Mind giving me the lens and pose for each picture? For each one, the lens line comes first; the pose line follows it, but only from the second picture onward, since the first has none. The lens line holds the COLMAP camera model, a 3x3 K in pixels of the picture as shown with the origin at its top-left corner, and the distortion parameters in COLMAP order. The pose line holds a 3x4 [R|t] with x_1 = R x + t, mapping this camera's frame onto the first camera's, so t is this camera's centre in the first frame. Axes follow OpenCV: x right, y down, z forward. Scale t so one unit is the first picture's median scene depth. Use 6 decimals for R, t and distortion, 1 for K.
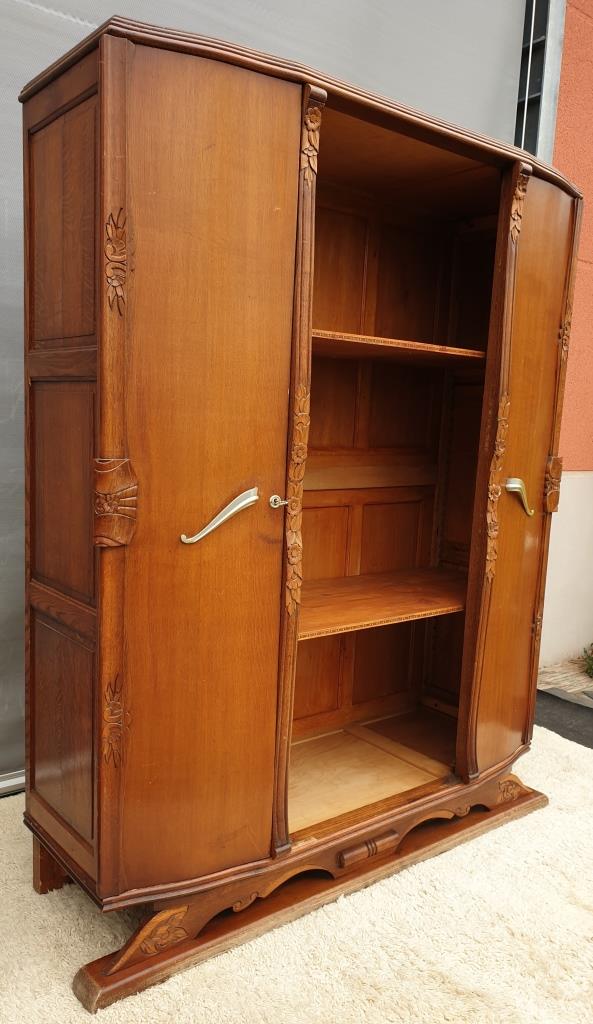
lens RADIAL K [[792.6, 0, 268.1], [0, 792.6, 530.7], [0, 0, 1]] dist [0.033112, -0.032101]
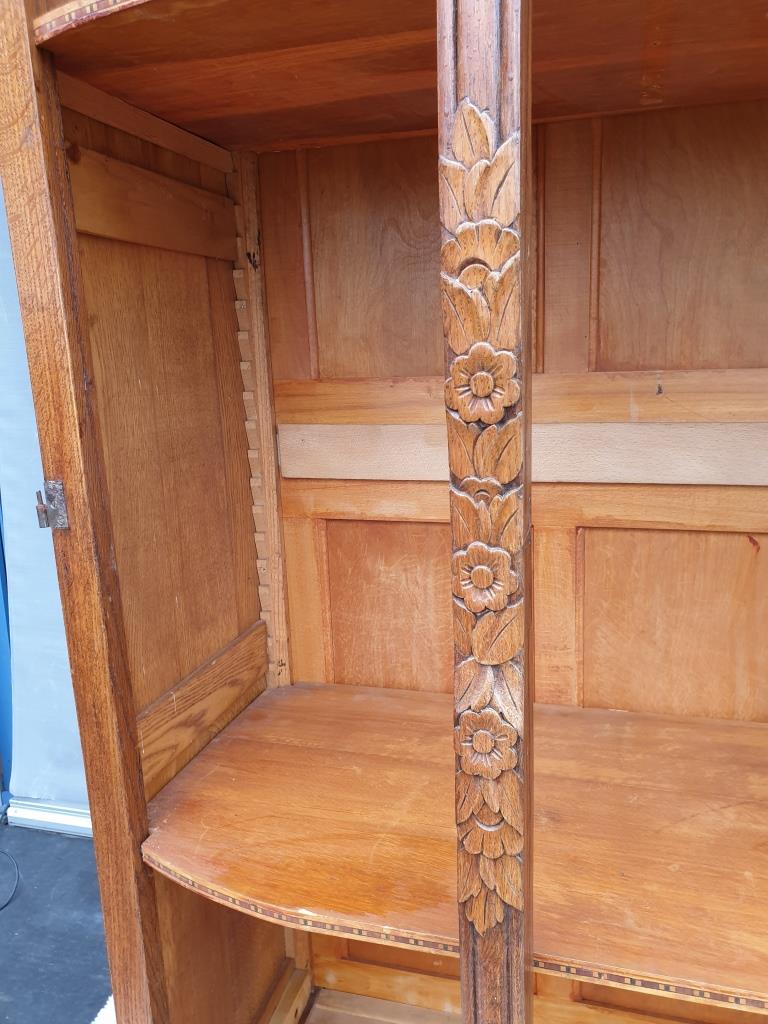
lens RADIAL K [[793.4, 0, 394.7], [0, 793.4, 532.1], [0, 0, 1]] dist [0.035371, -0.024426]
pose [[0.590073, 0.121157, -0.798208, 0.234857], [-0.059950, 0.992522, 0.106333, -0.074331], [0.805121, -0.014892, 0.592923, 0.802390]]
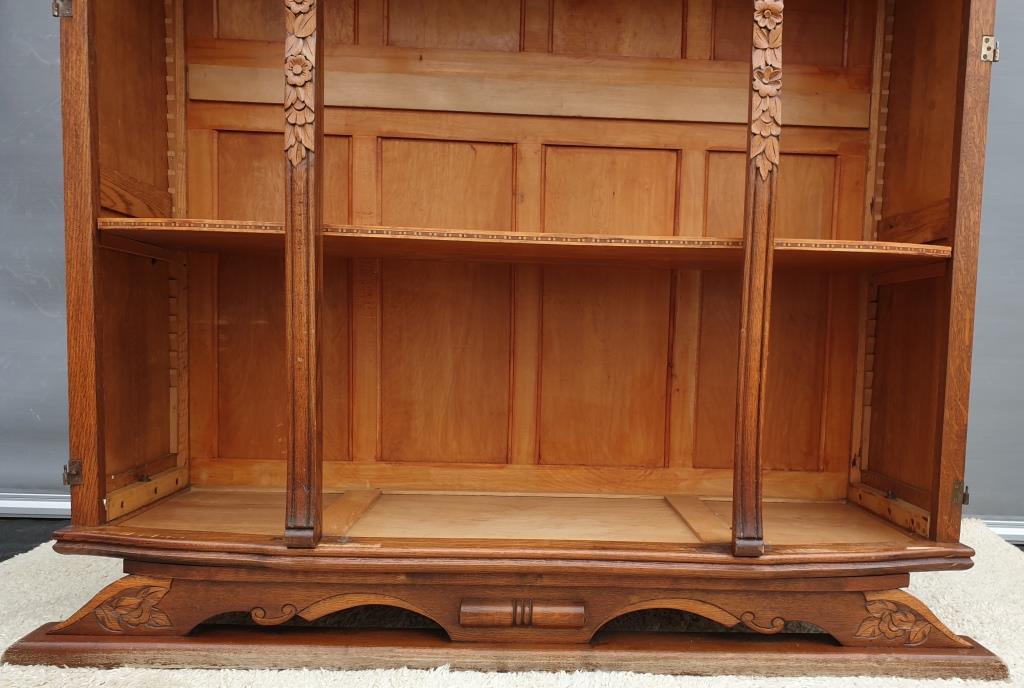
lens RADIAL K [[828.5, 0, 560.3], [0, 828.5, 392.5], [0, 0, 1]] dist [0.020084, -0.003677]
pose [[0.816387, 0.021672, -0.577098, 0.625635], [-0.078920, 0.994107, -0.074311, 0.333917], [0.572087, 0.106211, 0.813287, 0.581677]]
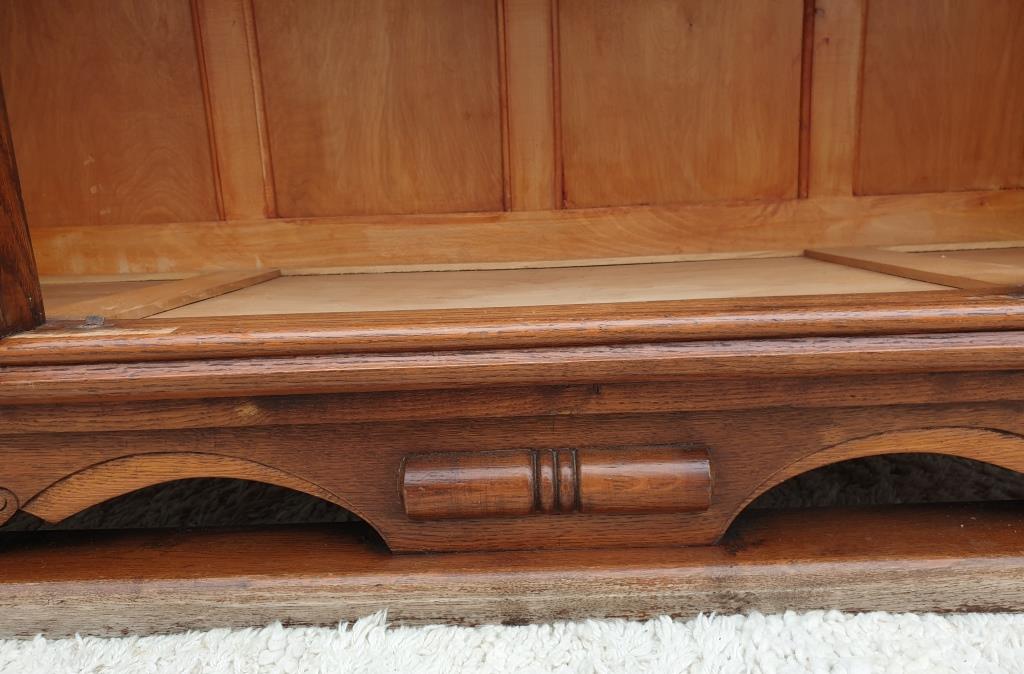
lens RADIAL K [[806.6, 0, 521.7], [0, 806.6, 374.2], [0, 0, 1]] dist [0.002129, -0.005599]
pose [[0.783504, 0.062457, -0.618240, 0.330831], [-0.019466, 0.996914, 0.076043, 0.420104], [0.621082, -0.047546, 0.782302, 0.967558]]
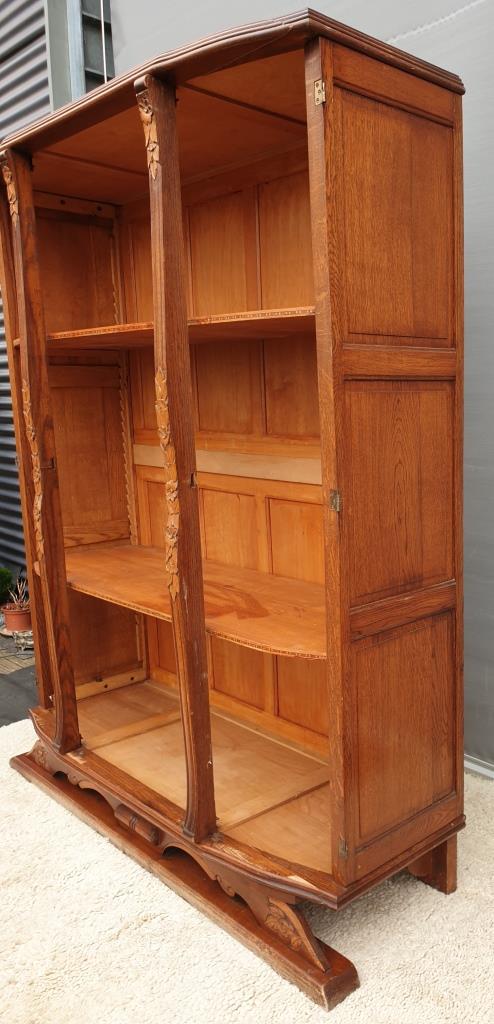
lens RADIAL K [[799.9, 0, 392.9], [0, 799.9, 525.6], [0, 0, 1]] dist [0.030391, -0.014345]
pose [[0.156091, 0.118022, -0.980666, 1.394736], [-0.127441, 0.986944, 0.098492, -0.150789], [0.979487, 0.109603, 0.169094, 1.341407]]
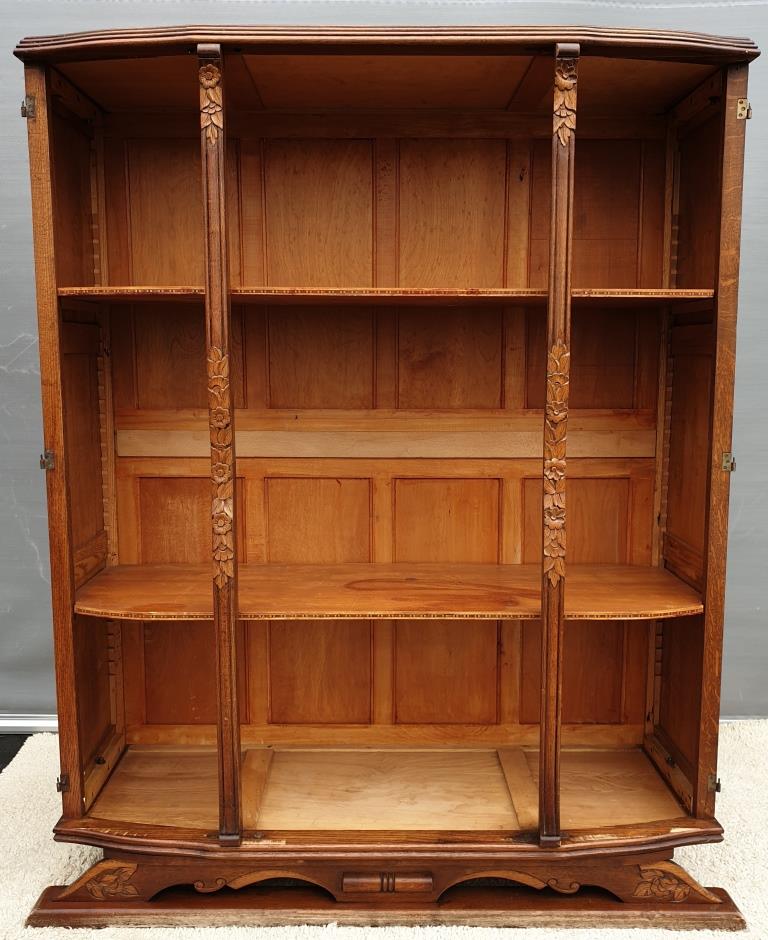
lens RADIAL K [[890.5, 0, 376.1], [0, 890.5, 459.3], [0, 0, 1]] dist [0.023908, 0.000000]
pose [[0.792988, 0.032799, -0.608353, 0.826783], [-0.057614, 0.998112, -0.021288, -0.035564], [0.606507, 0.051931, 0.793381, 0.259986]]
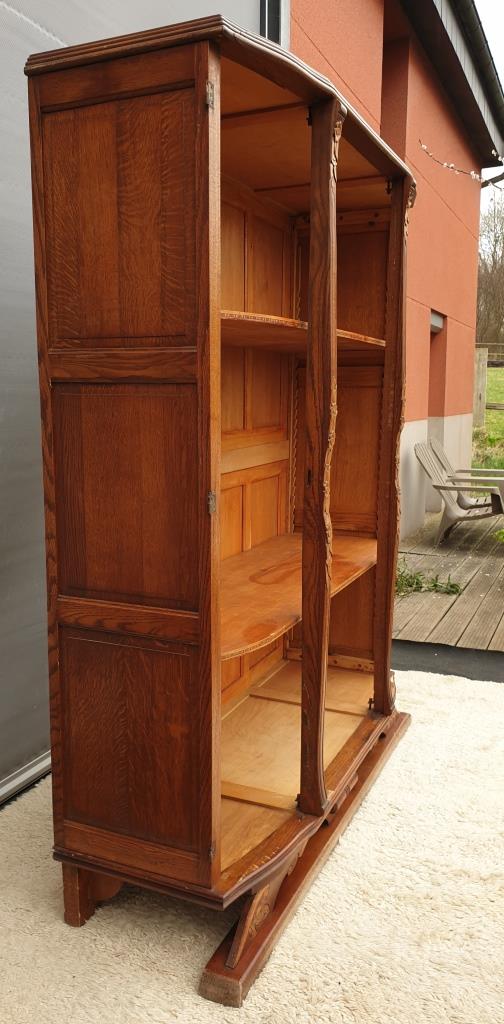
lens RADIAL K [[799.9, 0, 220.5], [0, 799.9, 519.0], [0, 0, 1]] dist [0.030391, -0.014345]
pose [[0.892952, -0.112510, 0.435864, -0.571781], [0.102670, 0.993644, 0.046151, -0.055782], [-0.438287, 0.003539, 0.898828, 0.082737]]
